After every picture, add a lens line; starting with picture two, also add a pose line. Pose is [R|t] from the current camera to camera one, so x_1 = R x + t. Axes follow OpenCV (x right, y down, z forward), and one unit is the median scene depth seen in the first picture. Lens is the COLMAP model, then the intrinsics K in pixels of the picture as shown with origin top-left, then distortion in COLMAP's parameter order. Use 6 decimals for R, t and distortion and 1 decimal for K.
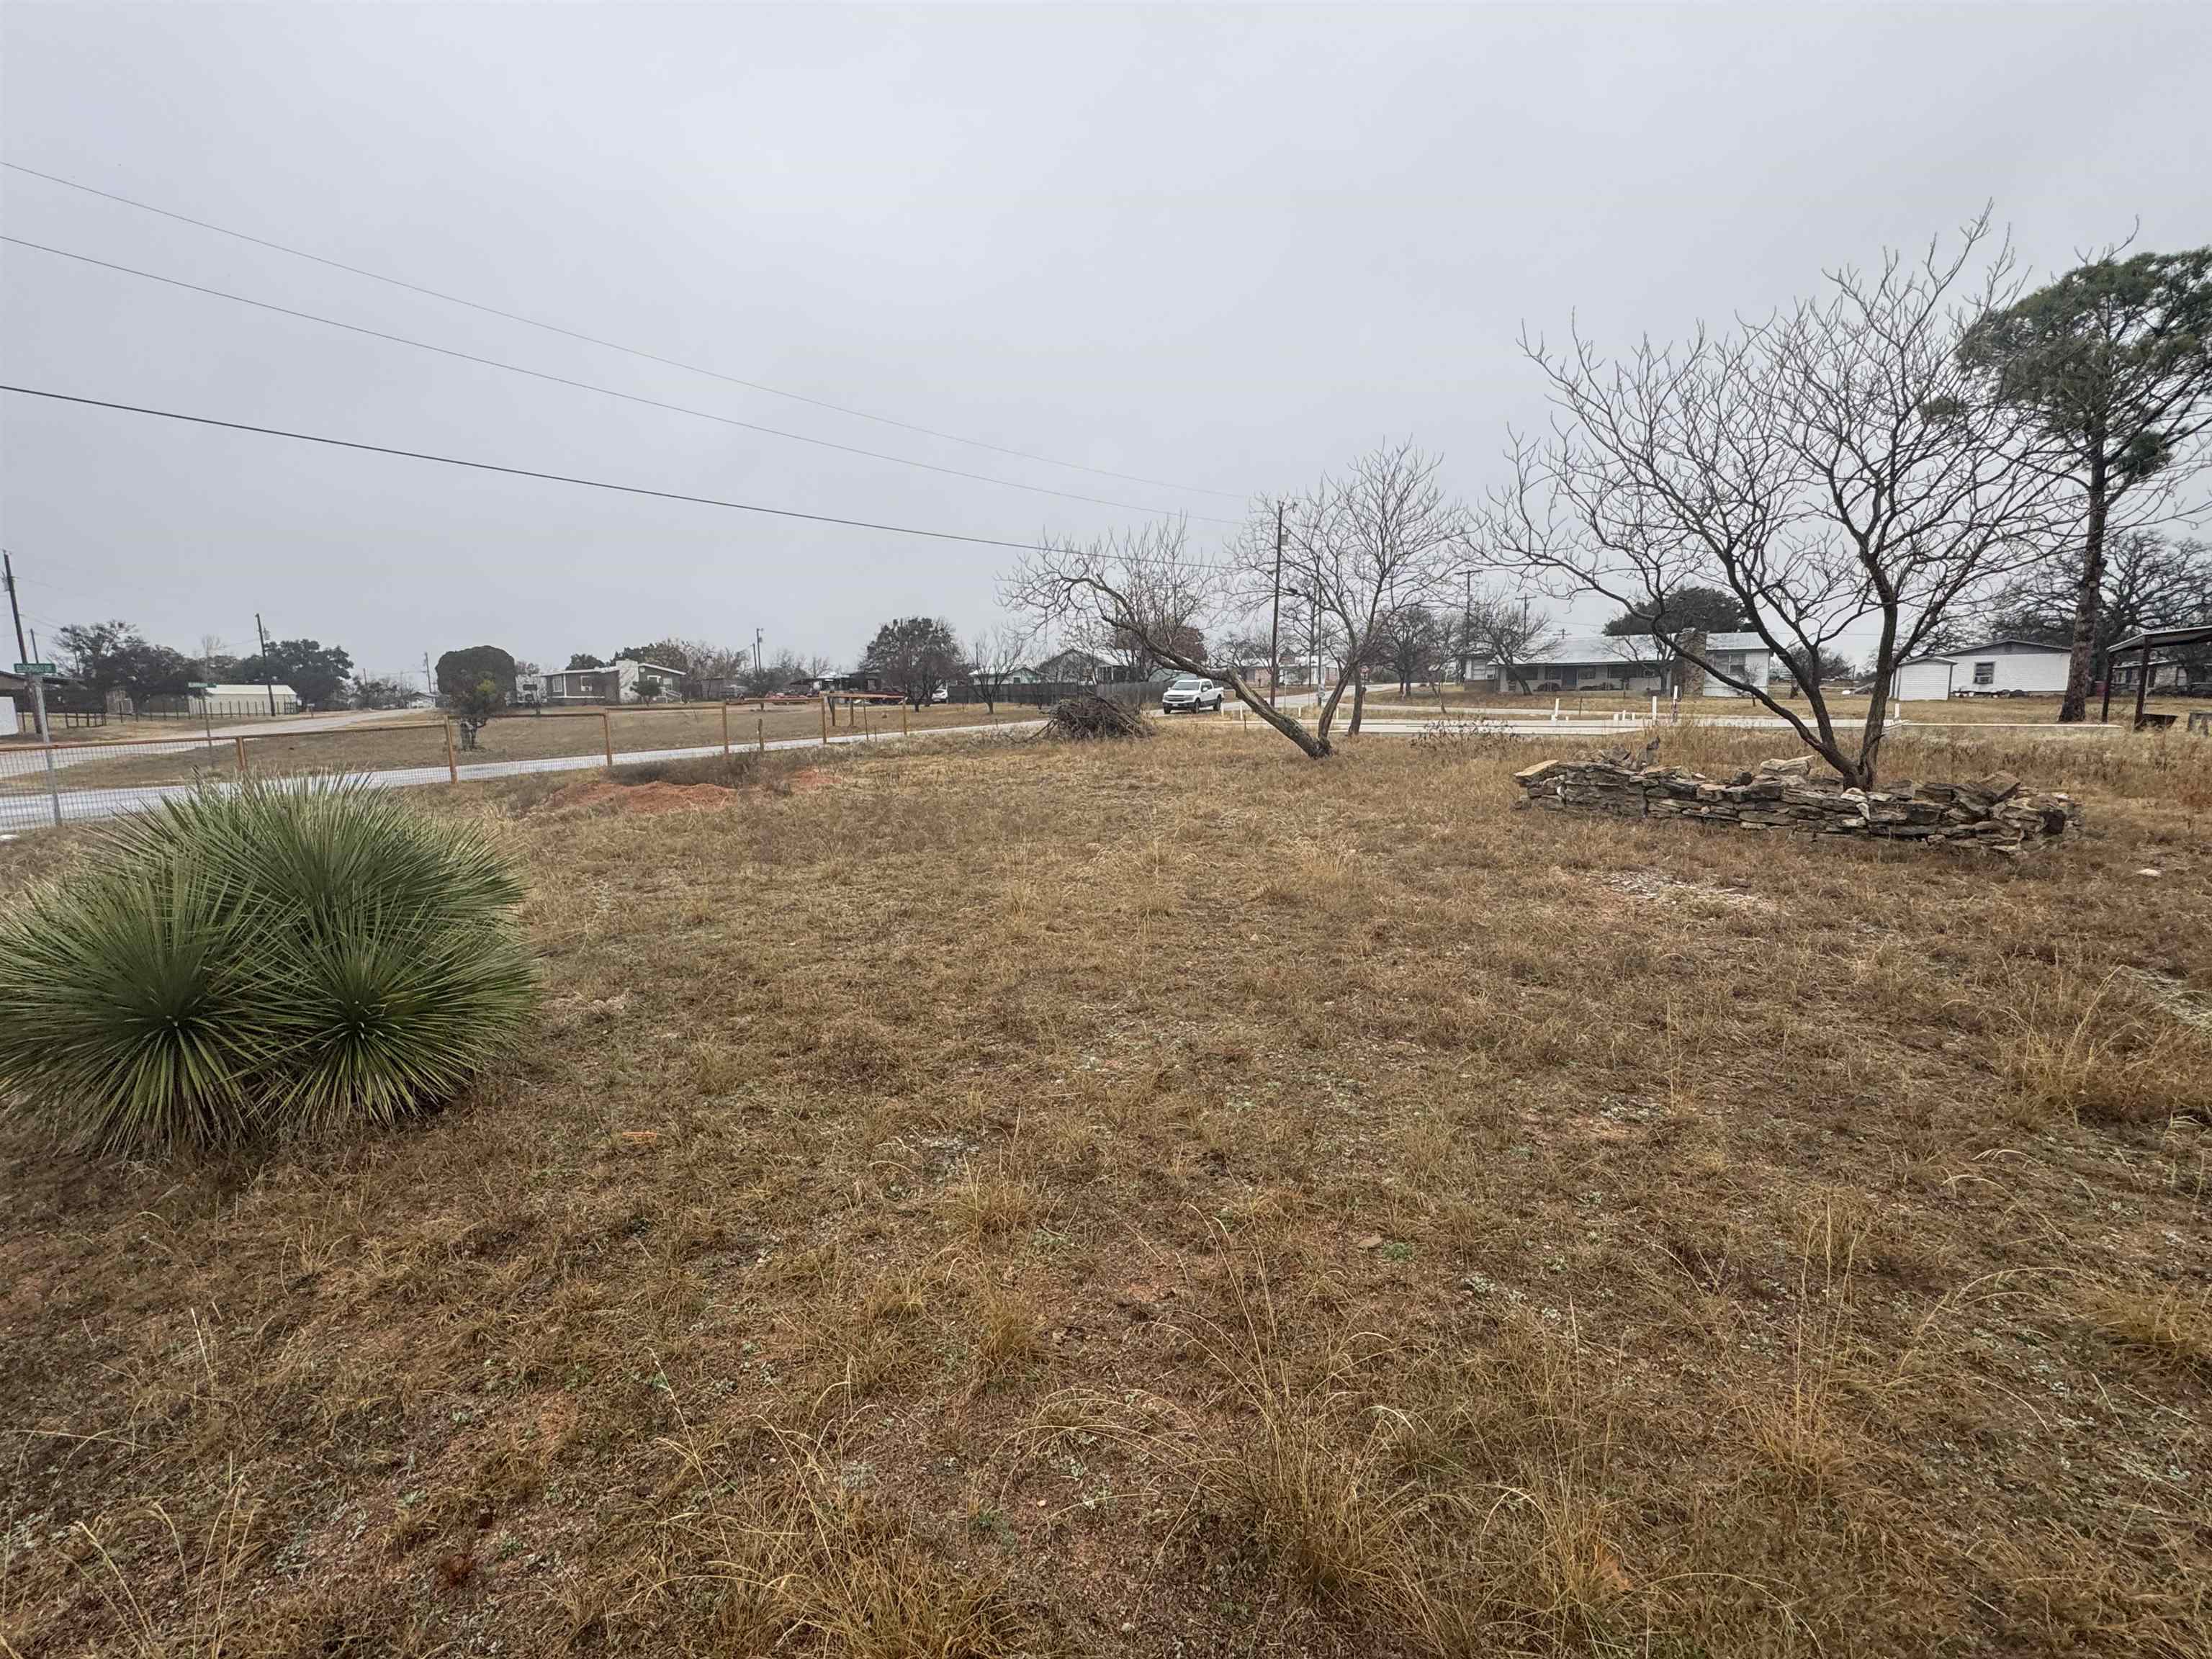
lens RADIAL K [[1009.4, 0, 1106.0], [0, 1009.4, 829.5], [0, 0, 1]] dist [0.000829, 0.000197]
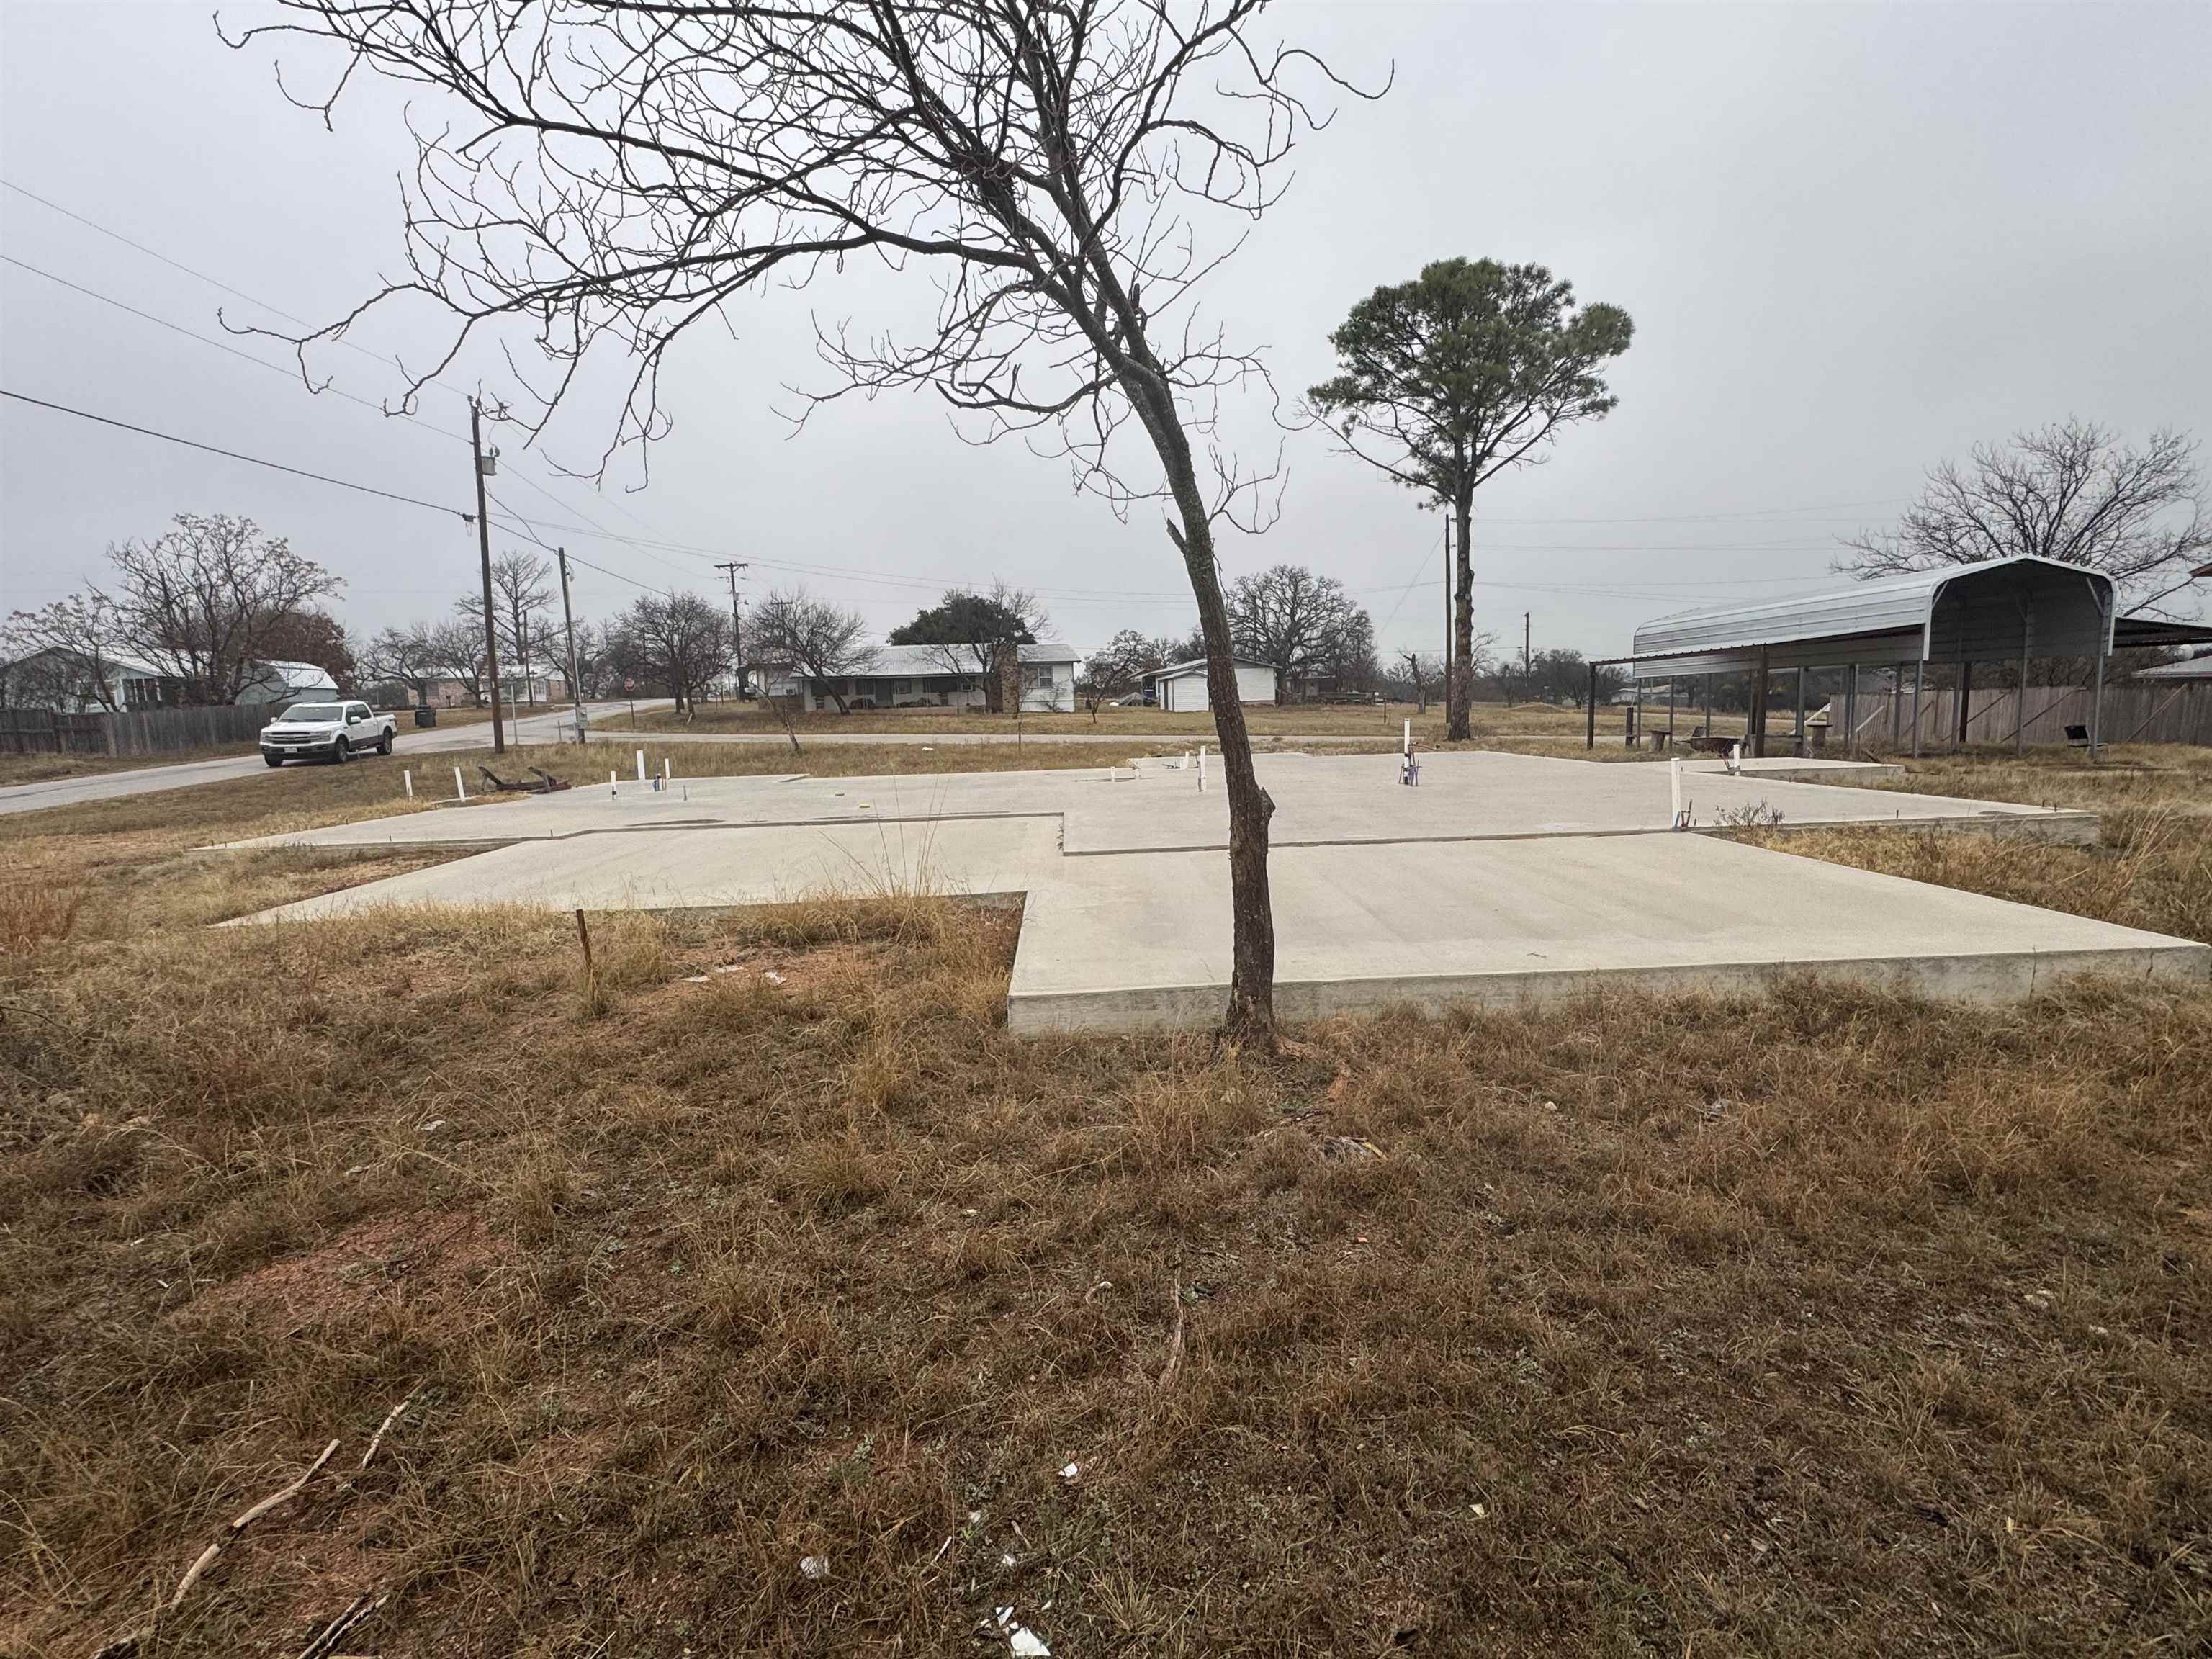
lens RADIAL K [[1009.4, 0, 1106.0], [0, 1009.4, 829.5], [0, 0, 1]] dist [0.000829, 0.000197]
pose [[0.743917, -0.097629, 0.661102, 0.025295], [0.105360, 0.994033, 0.028236, -0.040361], [-0.659914, 0.048648, 0.749764, 0.247374]]
